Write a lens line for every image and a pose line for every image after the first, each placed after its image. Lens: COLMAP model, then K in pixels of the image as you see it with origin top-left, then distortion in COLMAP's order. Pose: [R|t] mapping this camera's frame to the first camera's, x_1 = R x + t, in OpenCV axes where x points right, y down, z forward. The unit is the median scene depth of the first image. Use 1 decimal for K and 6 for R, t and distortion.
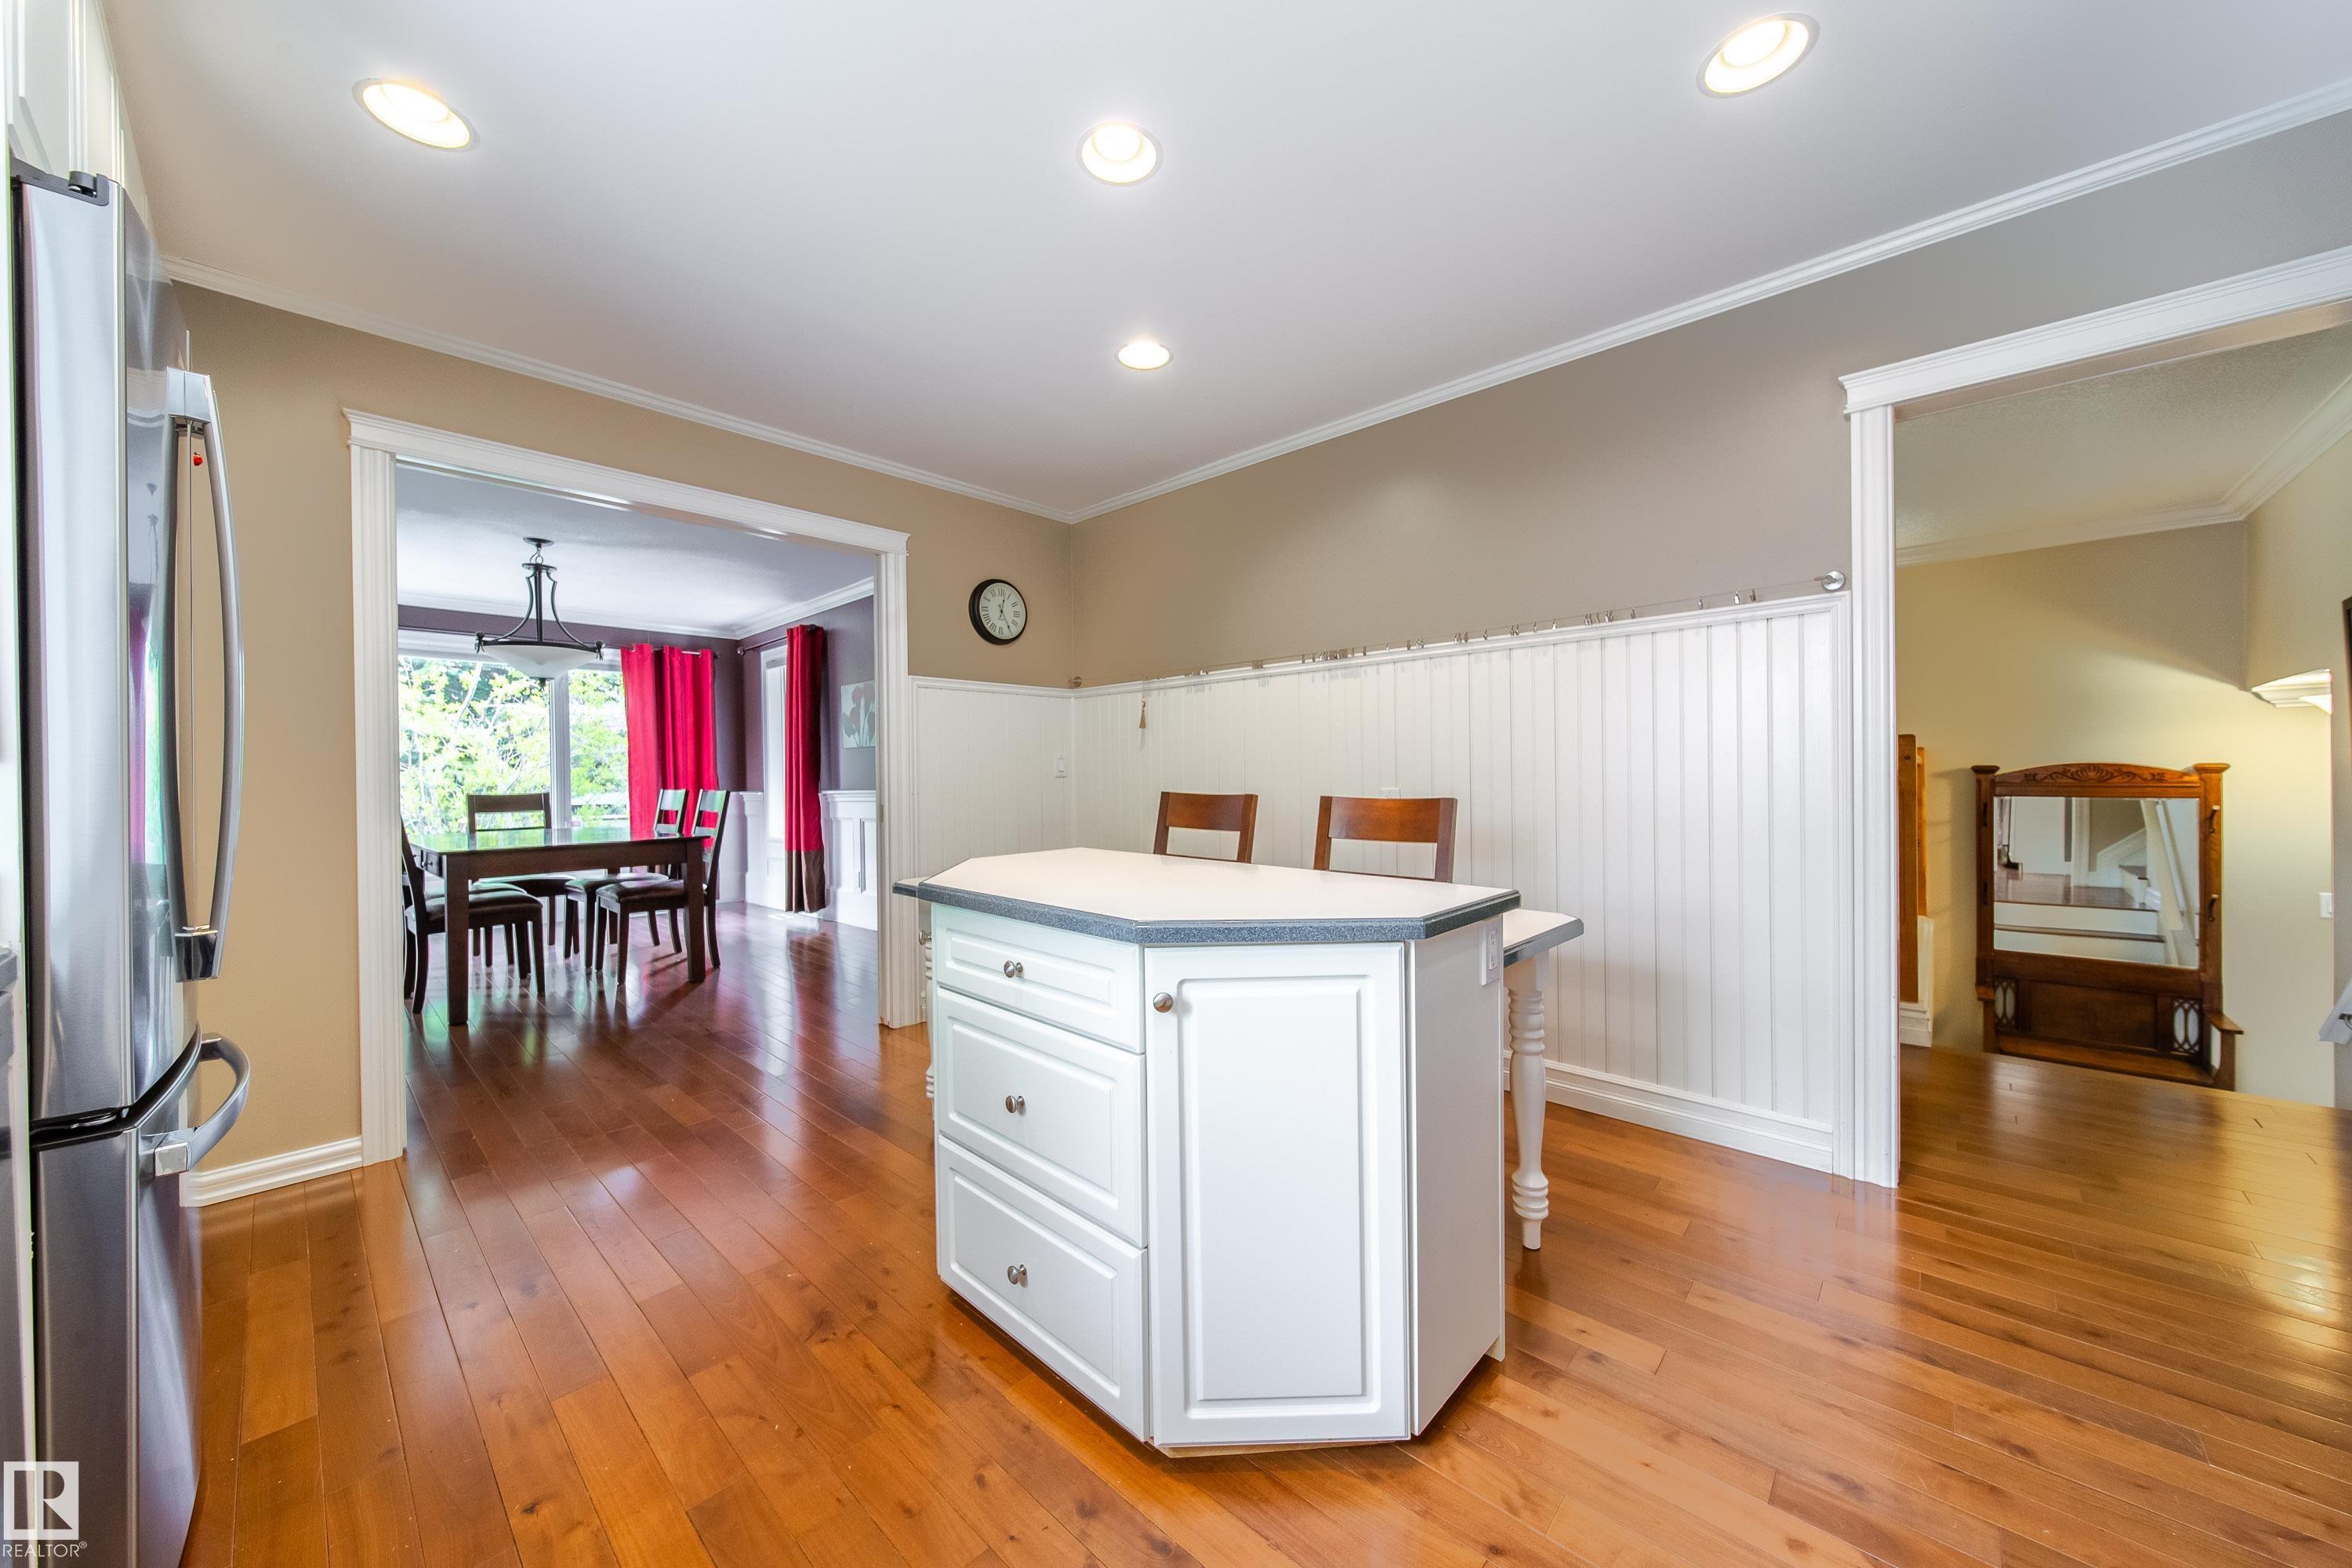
lens RADIAL K [[830.2, 0, 1171.2], [0, 830.2, 782.5], [0, 0, 1]] dist [0.002747, -0.001176]
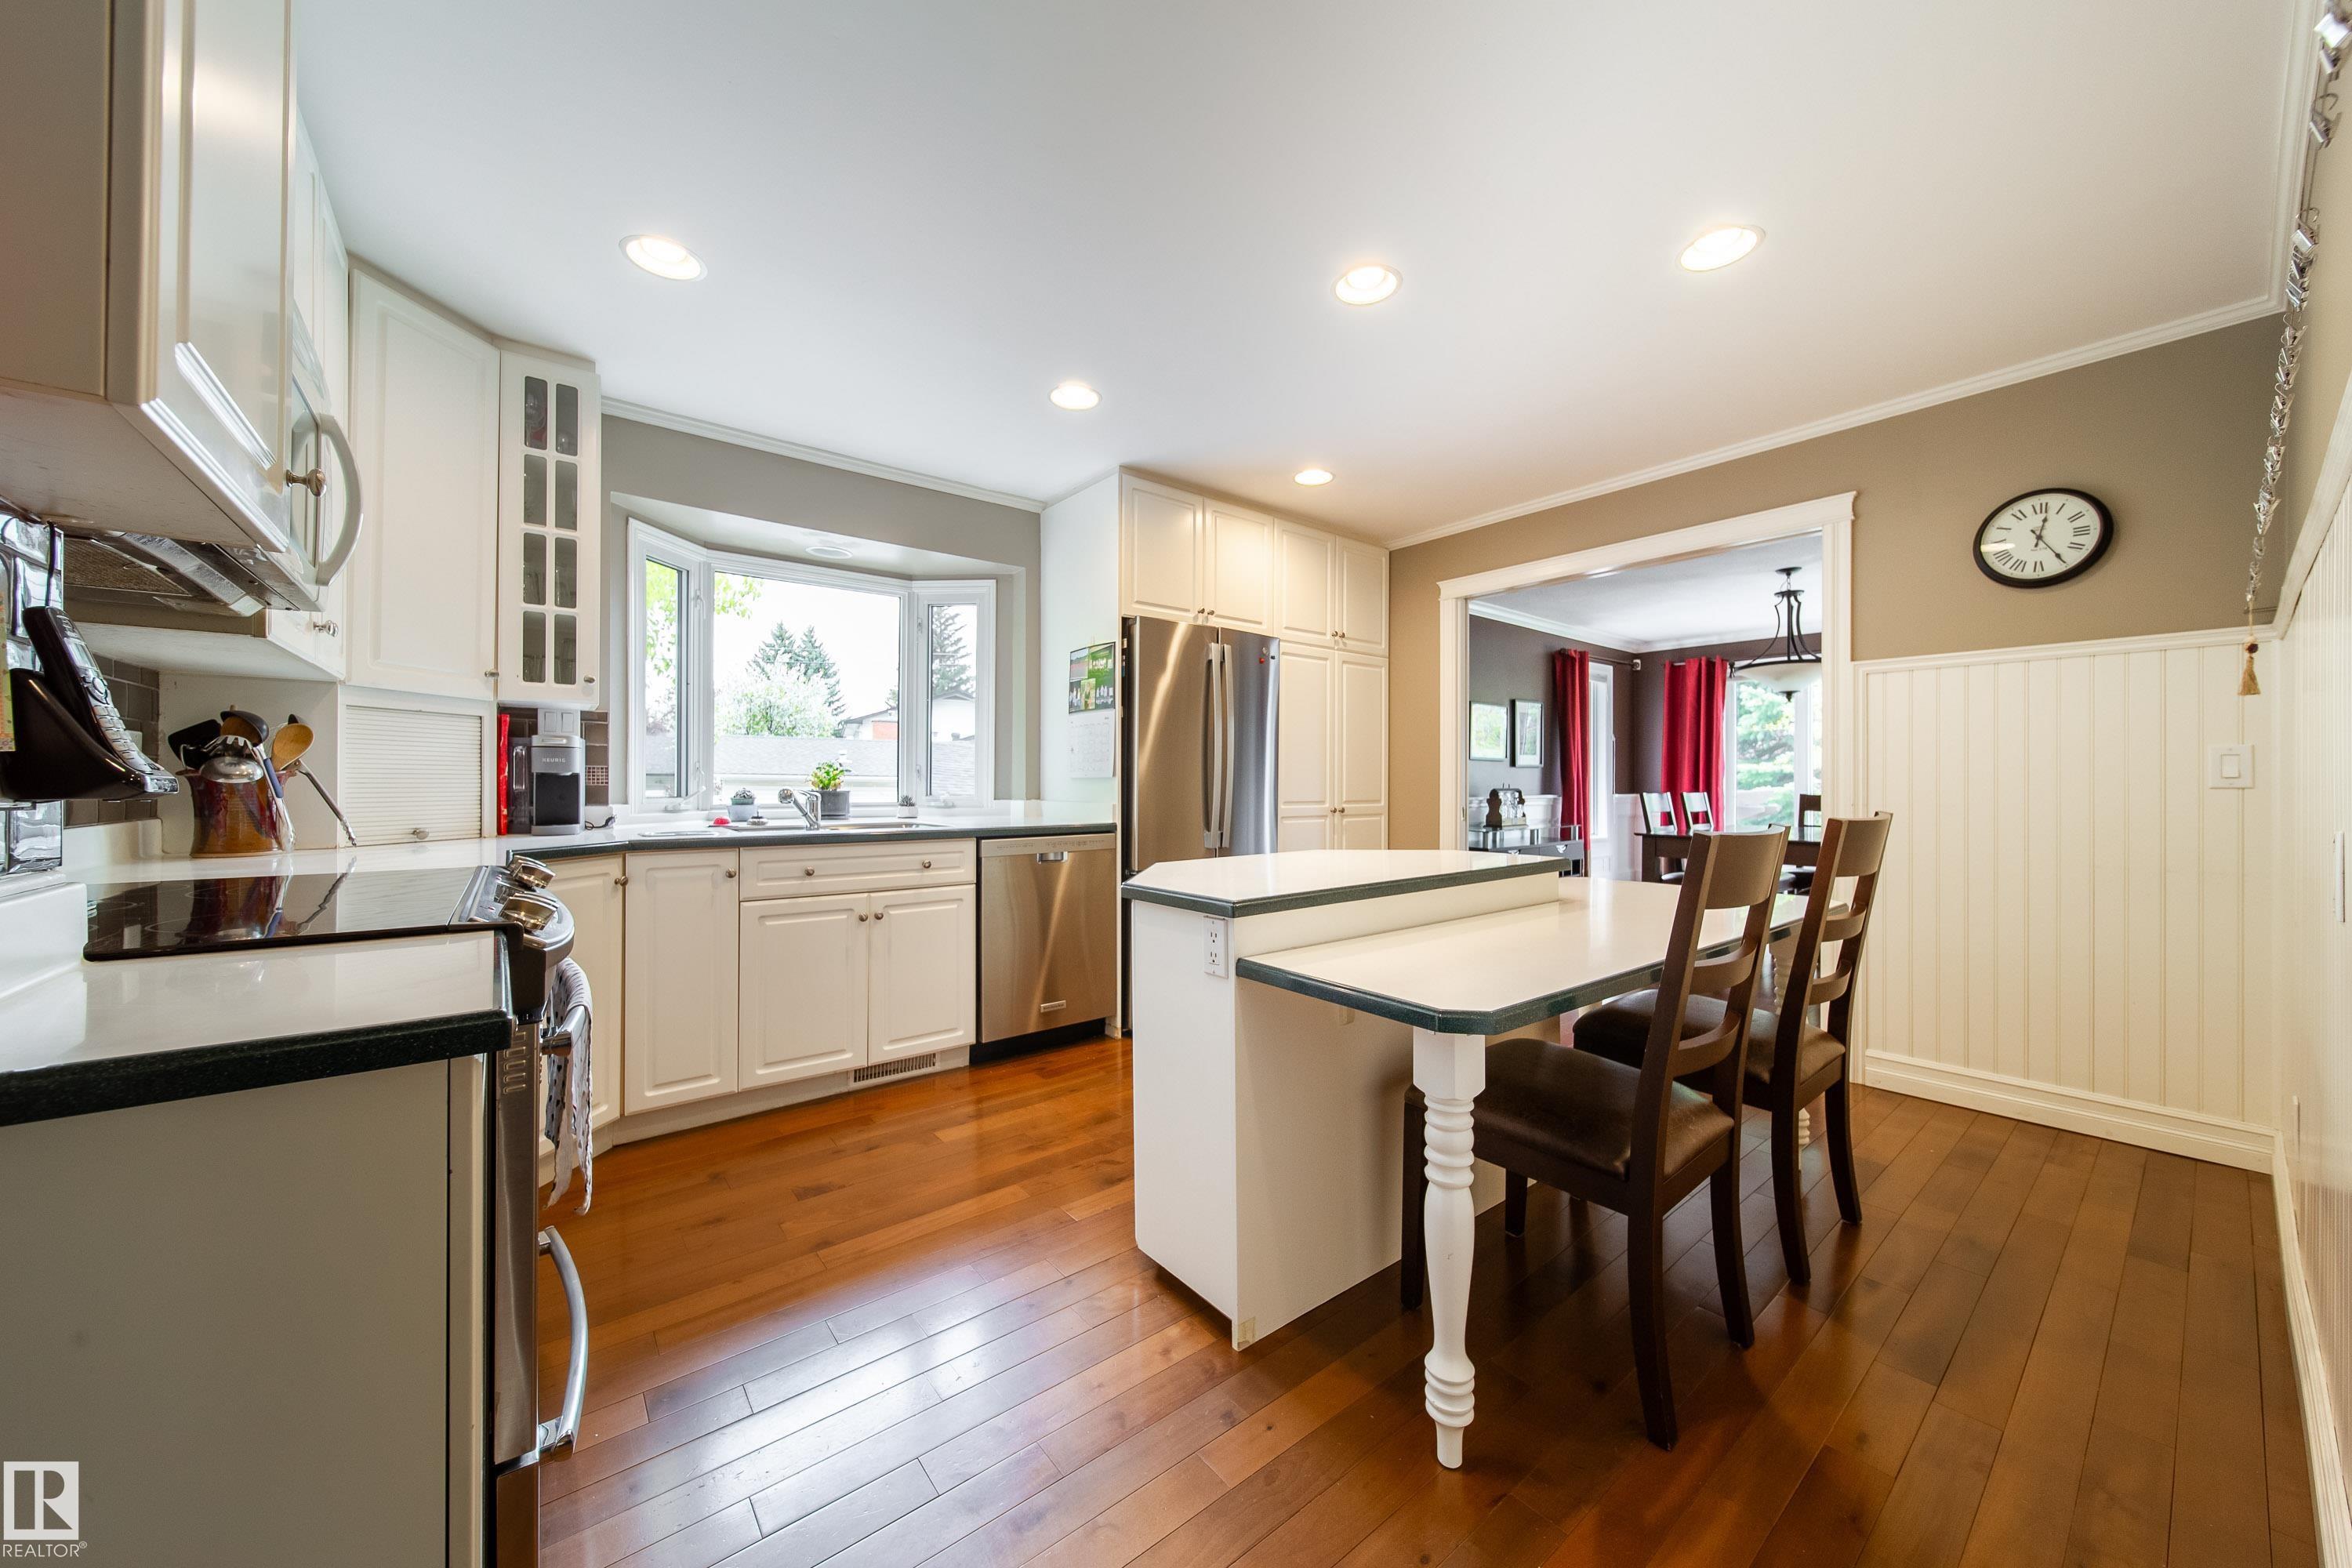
lens RADIAL K [[830.2, 0, 1161.2], [0, 830.2, 773.1], [0, 0, 1]] dist [0.002747, -0.001176]
pose [[-0.170011, -0.002383, -0.985439, 0.558673], [-0.008343, 0.999965, -0.000978, -0.010791], [0.985407, 0.008055, -0.170024, 0.418277]]
